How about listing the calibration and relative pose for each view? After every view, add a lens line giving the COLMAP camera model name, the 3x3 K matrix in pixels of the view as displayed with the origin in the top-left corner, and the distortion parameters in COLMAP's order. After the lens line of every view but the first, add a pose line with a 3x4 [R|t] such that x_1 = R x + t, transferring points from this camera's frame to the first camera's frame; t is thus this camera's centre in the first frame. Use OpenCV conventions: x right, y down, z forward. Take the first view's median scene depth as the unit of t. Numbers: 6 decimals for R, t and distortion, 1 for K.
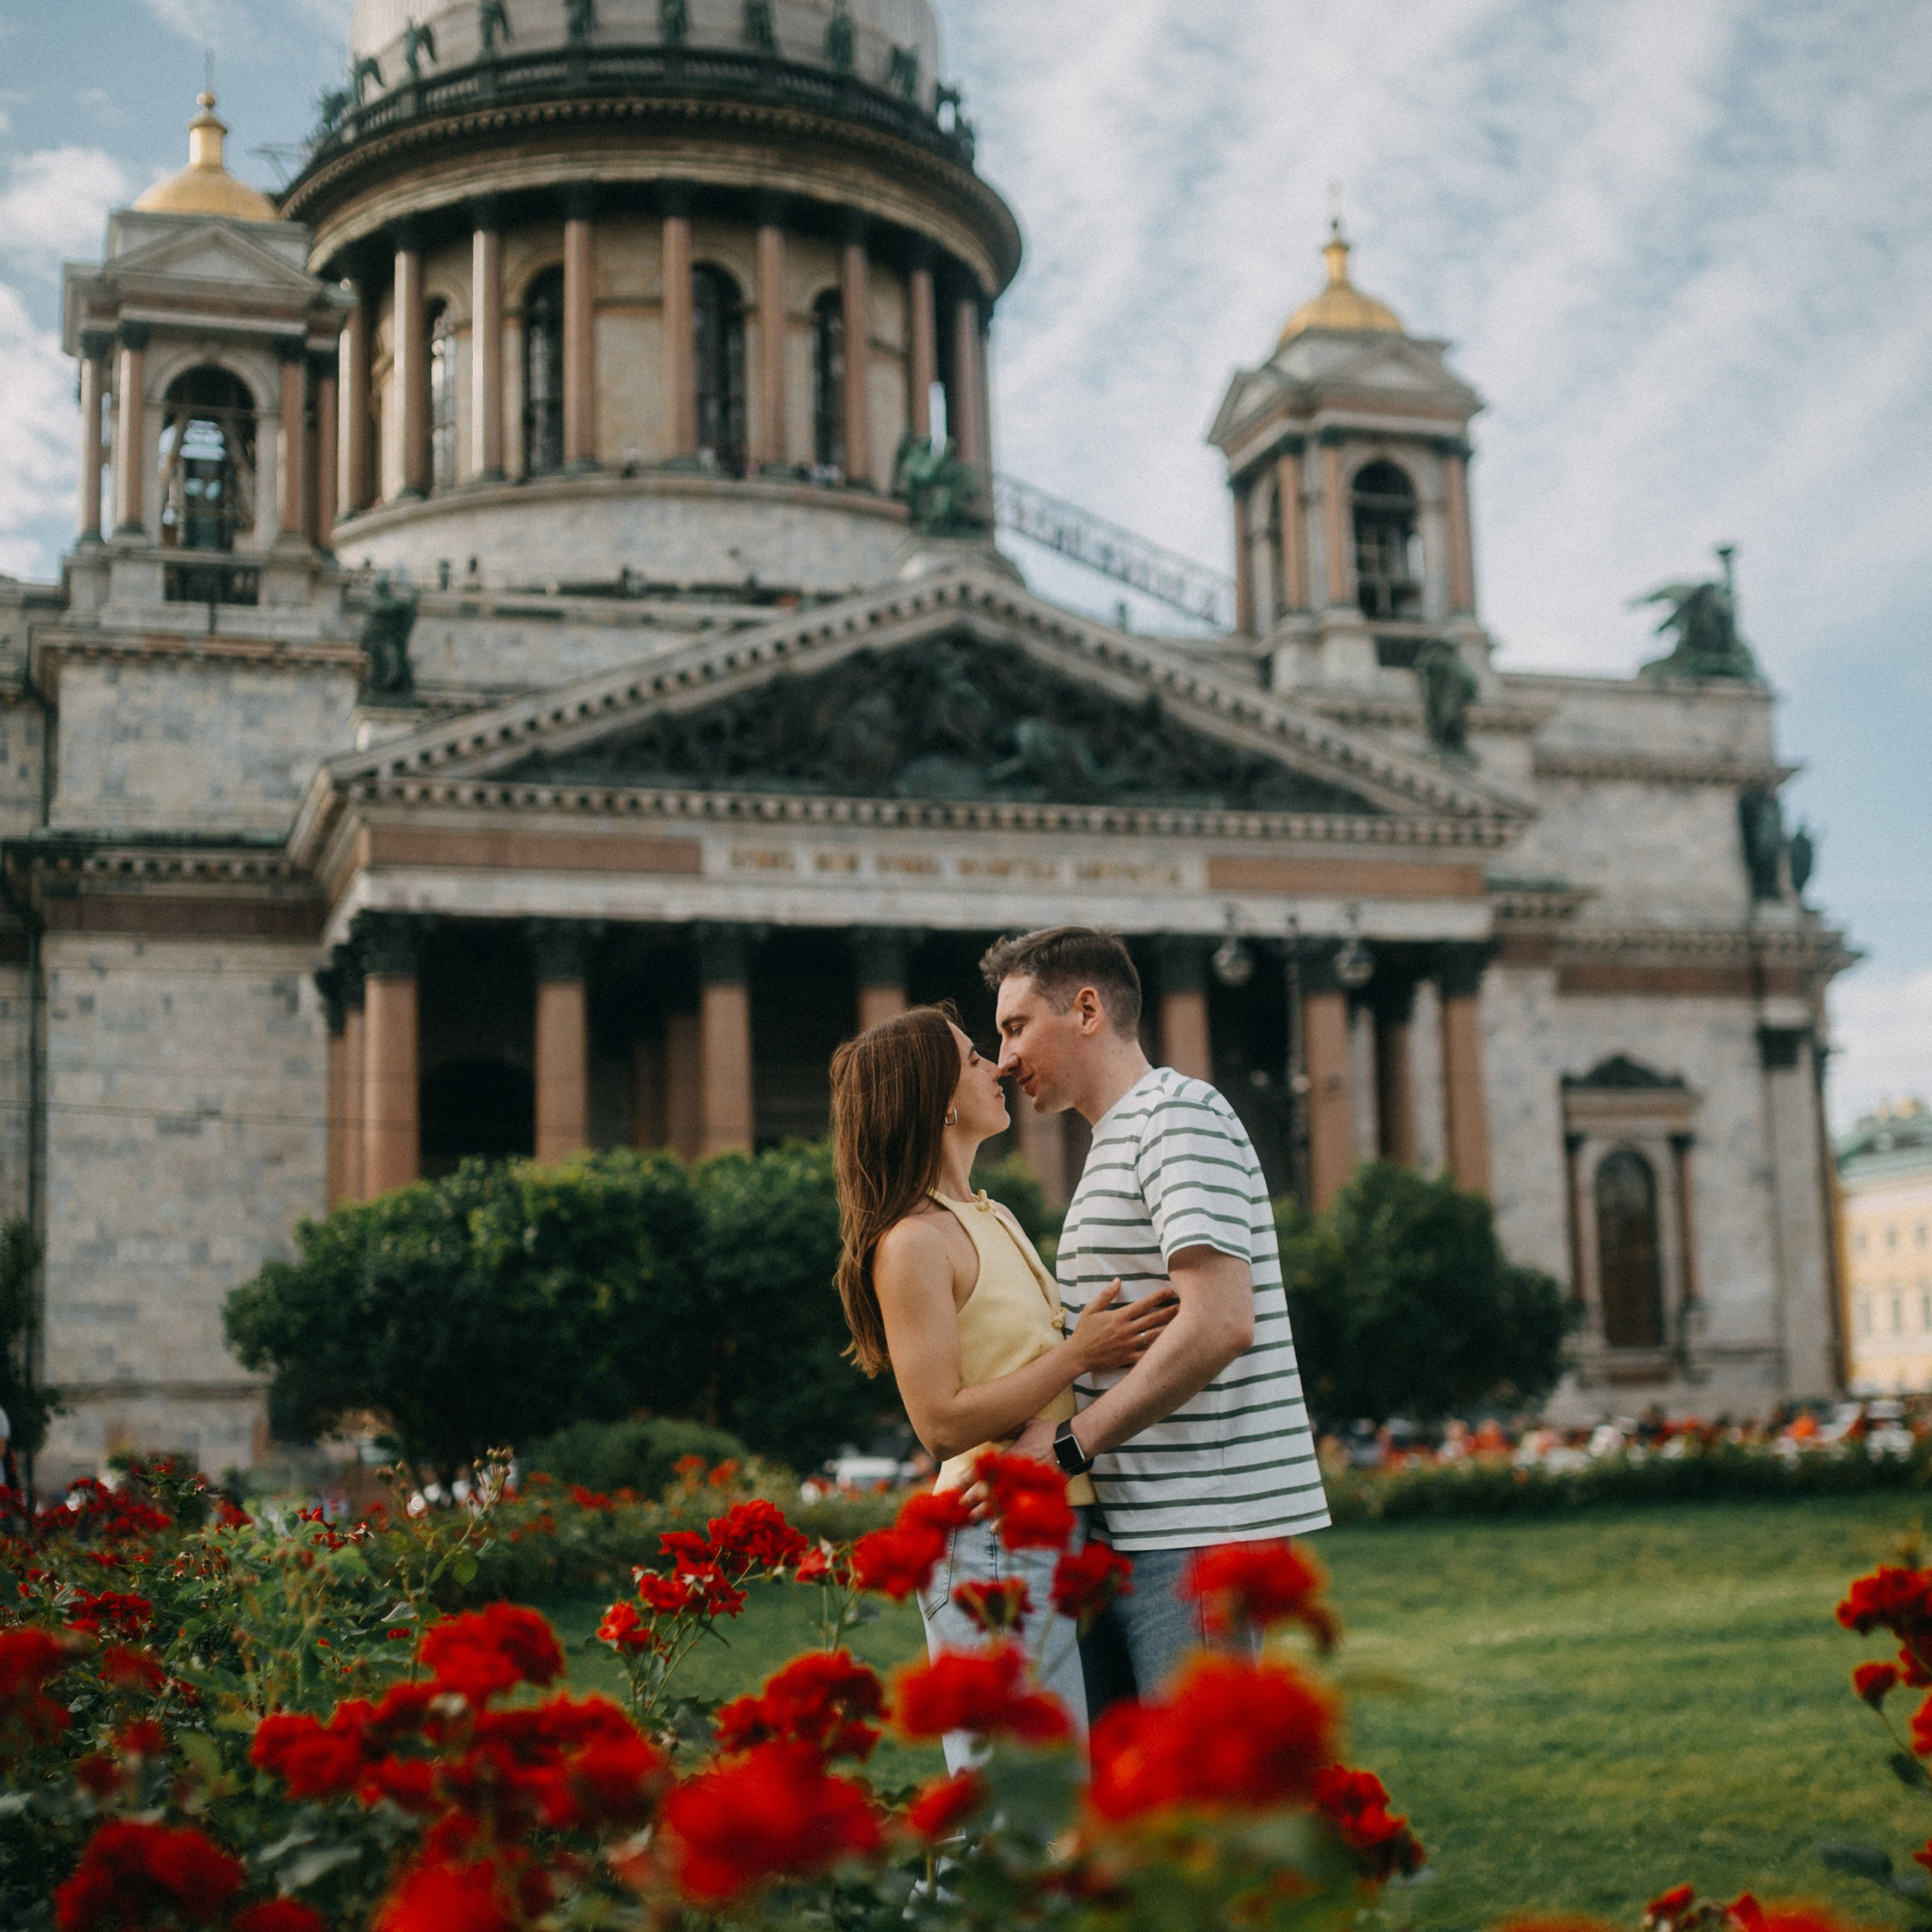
lens RADIAL K [[3057.1, 0, 966.0], [0, 3057.1, 966.0], [0, 0, 1]] dist [0.004212, -0.036613]
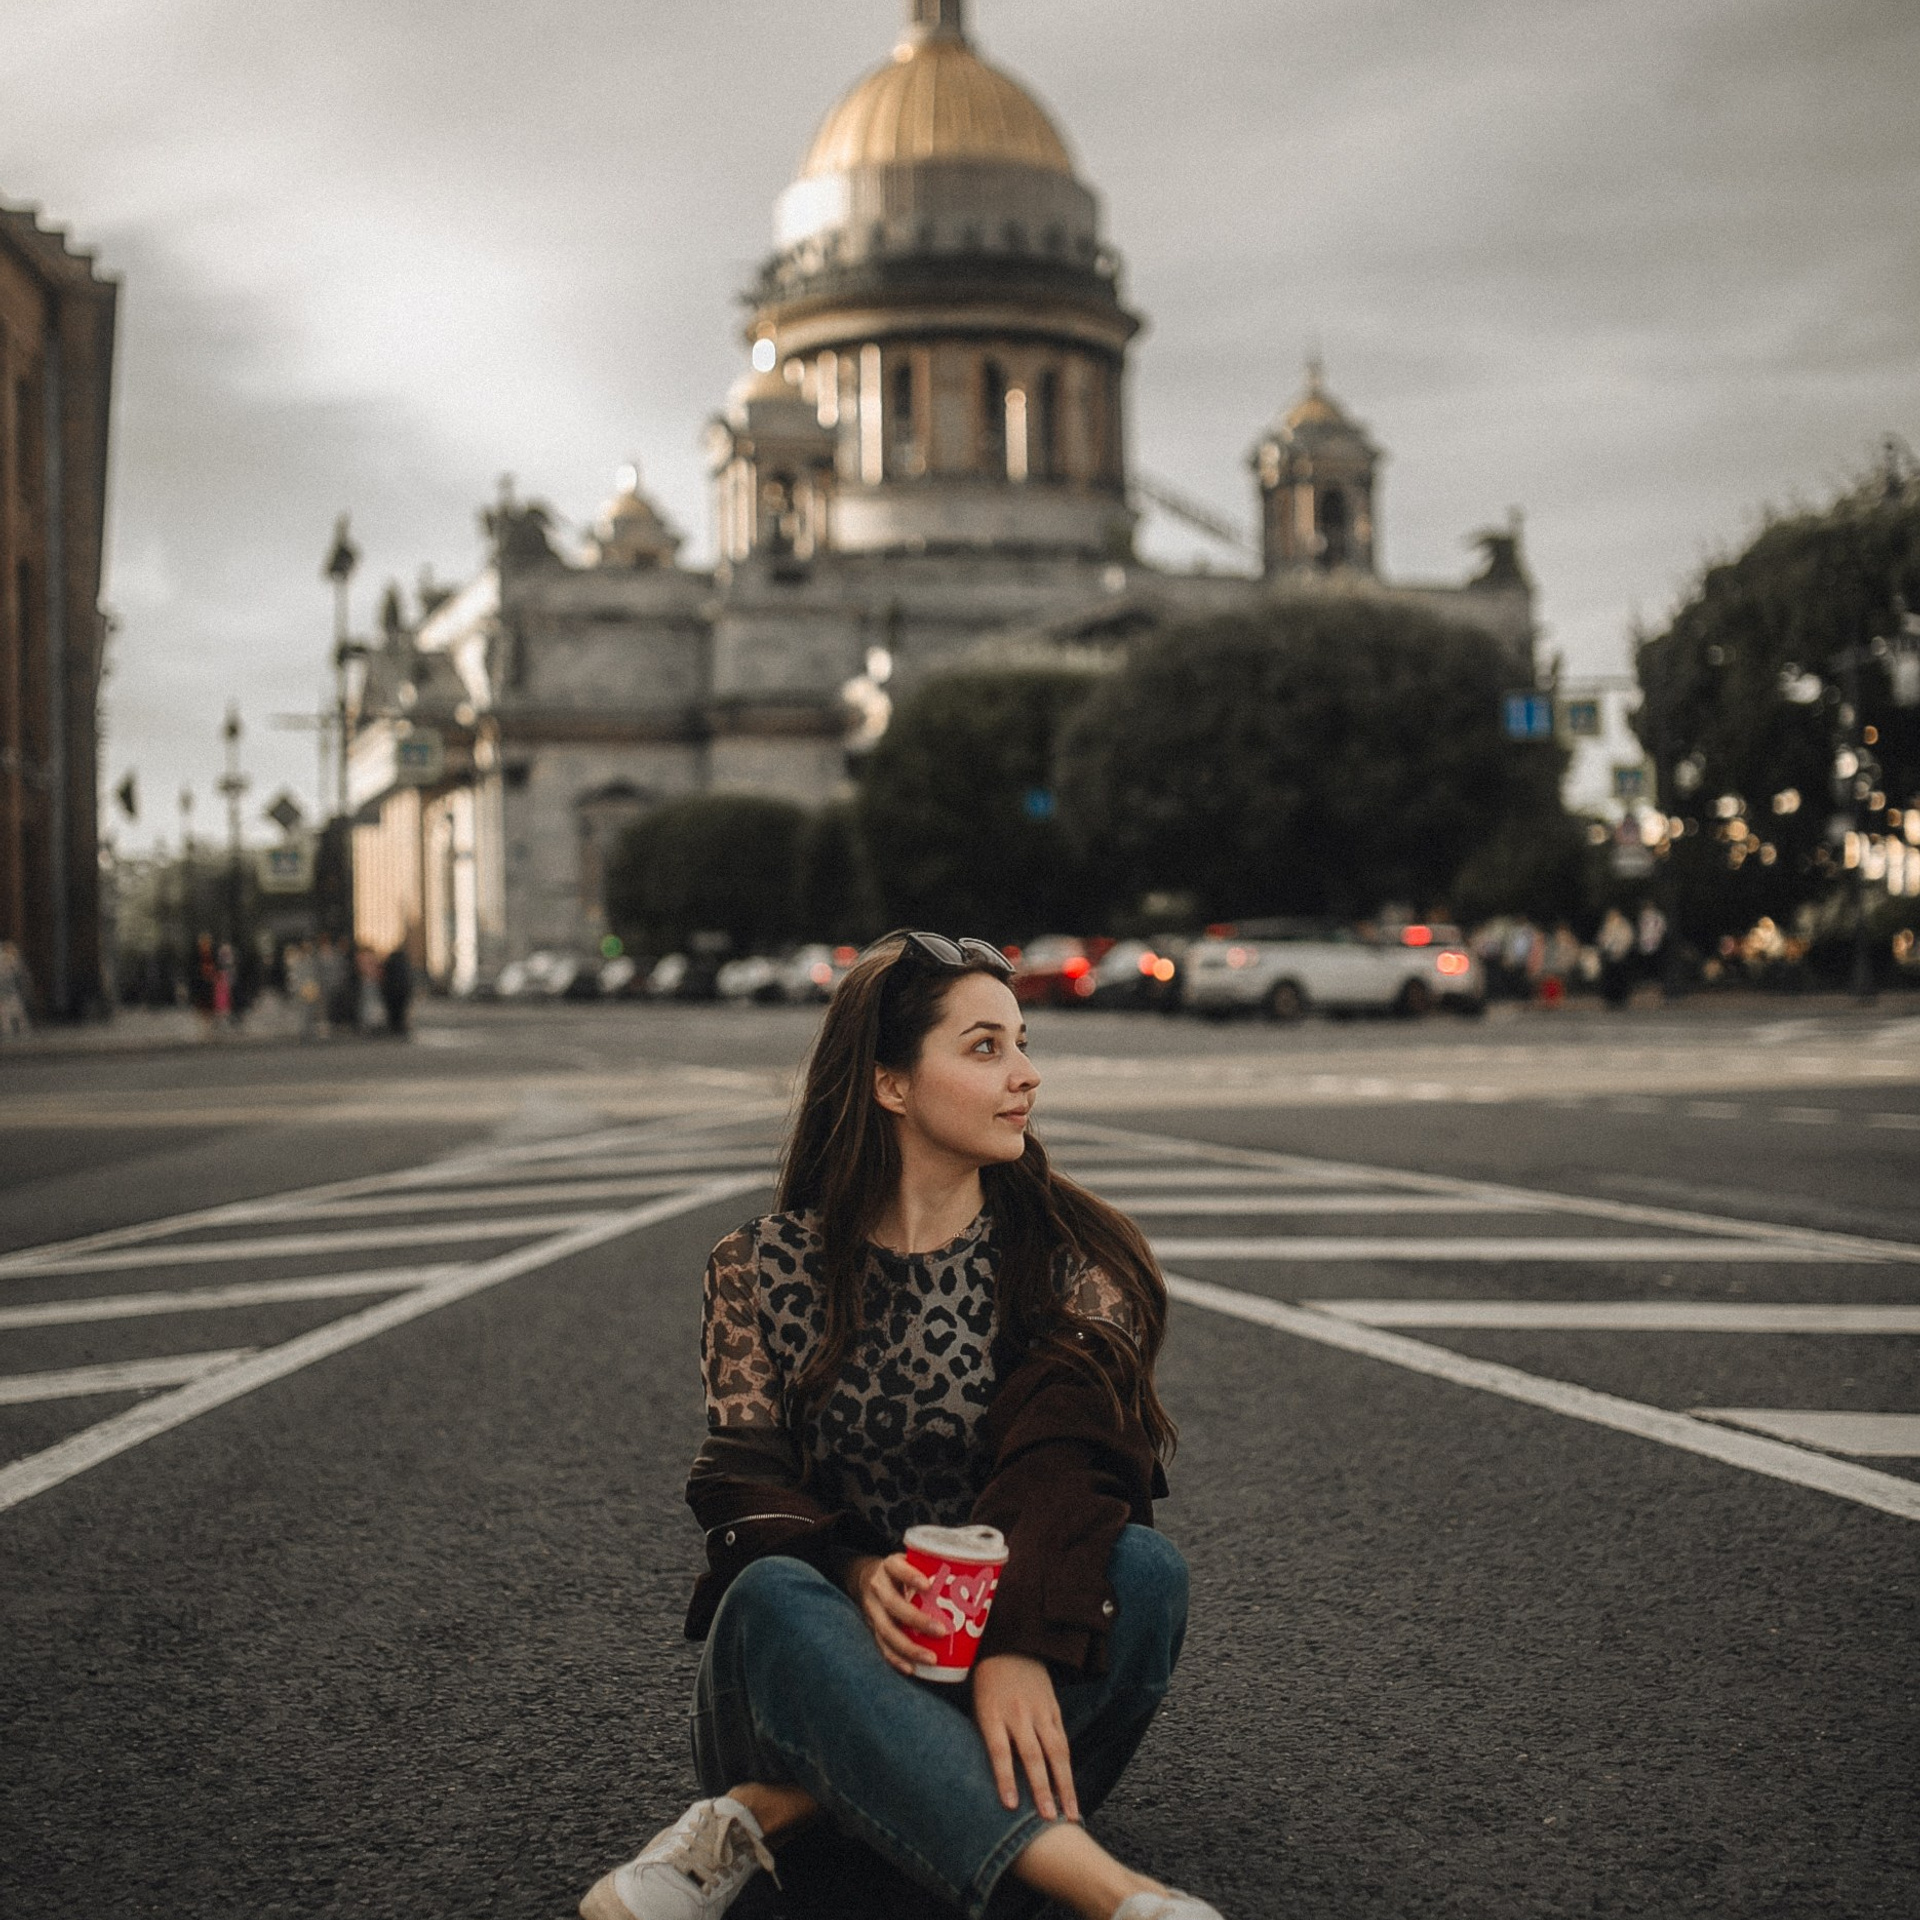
lens RADIAL K [[3038.1, 0, 960.0], [0, 3038.1, 960.0], [0, 0, 1]] dist [0.004212, -0.036613]
pose [[0.999969, -0.003232, -0.007120, -0.090361], [0.004181, 0.990485, 0.137557, -0.122476], [0.006607, -0.137583, 0.990468, -0.954075]]
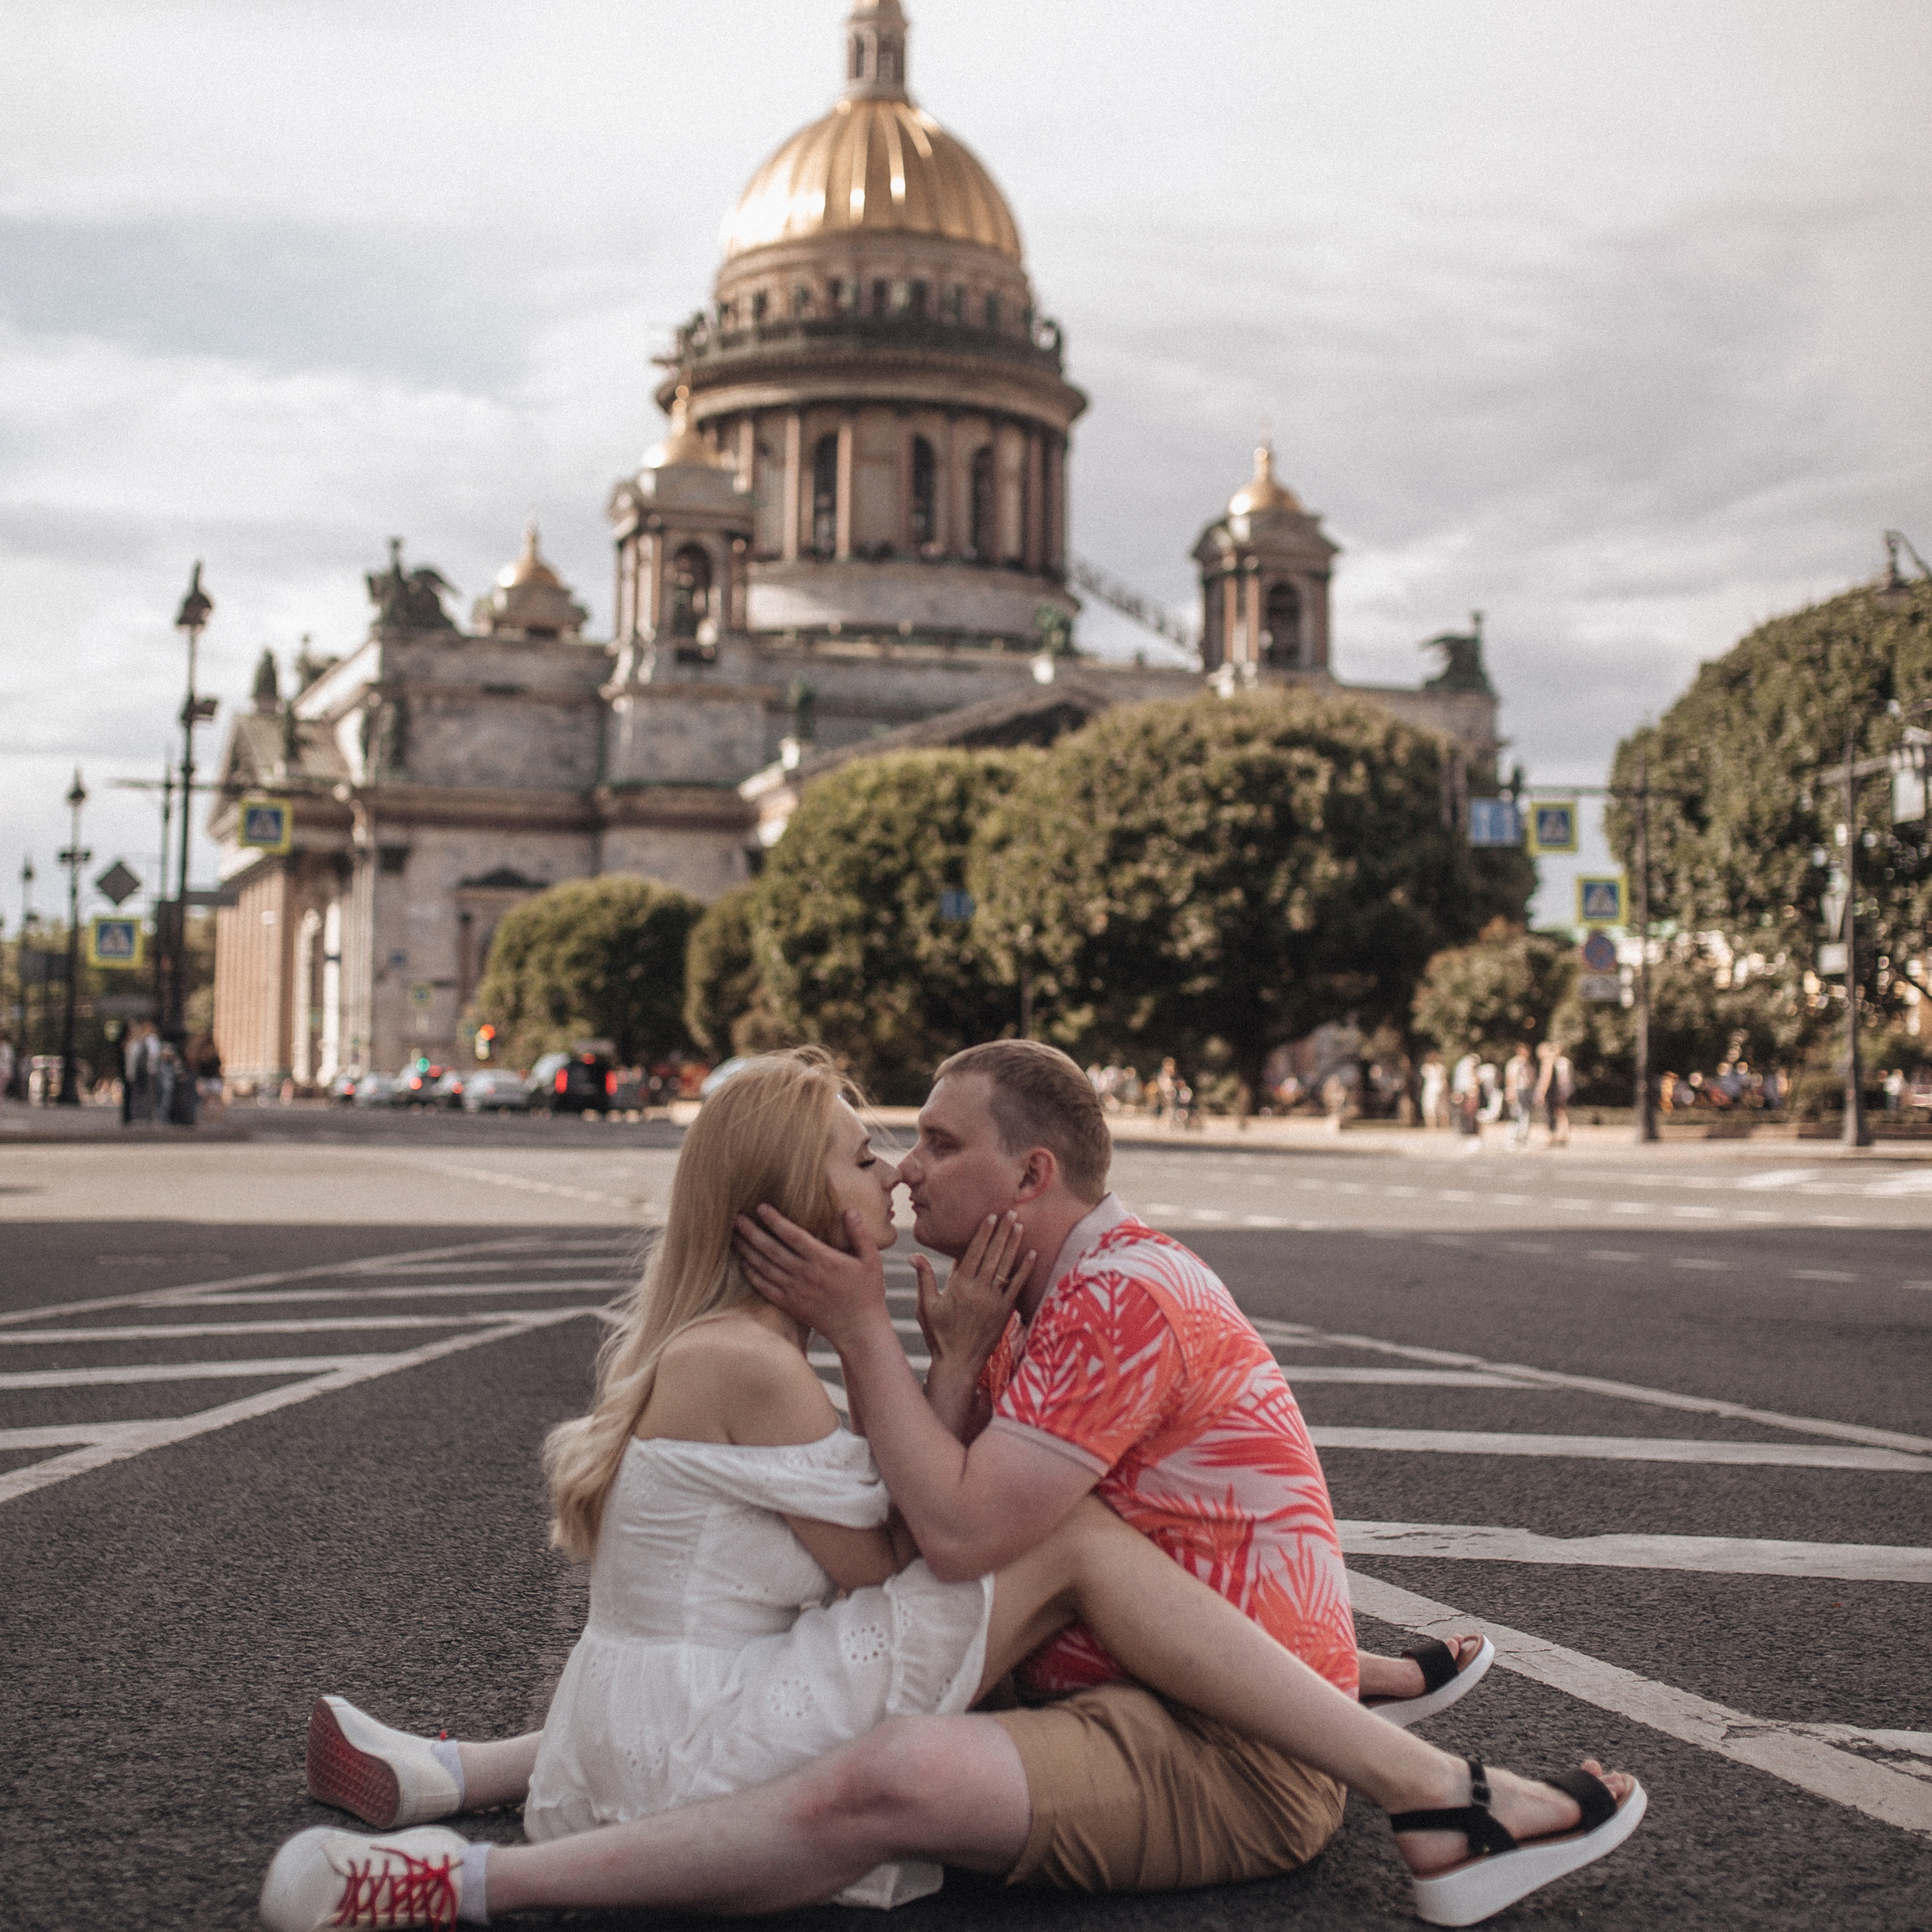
lens RADIAL K [[3117.1, 0, 893.8], [0, 3117.1, 966.8], [0, 0, 1]] dist [0.016338, 0.042813]
pose [[0.999525, 0.030426, -0.004962, -0.080644], [-0.029780, 0.994565, 0.099764, -0.104562], [0.007970, -0.099569, 0.994999, -0.862644]]
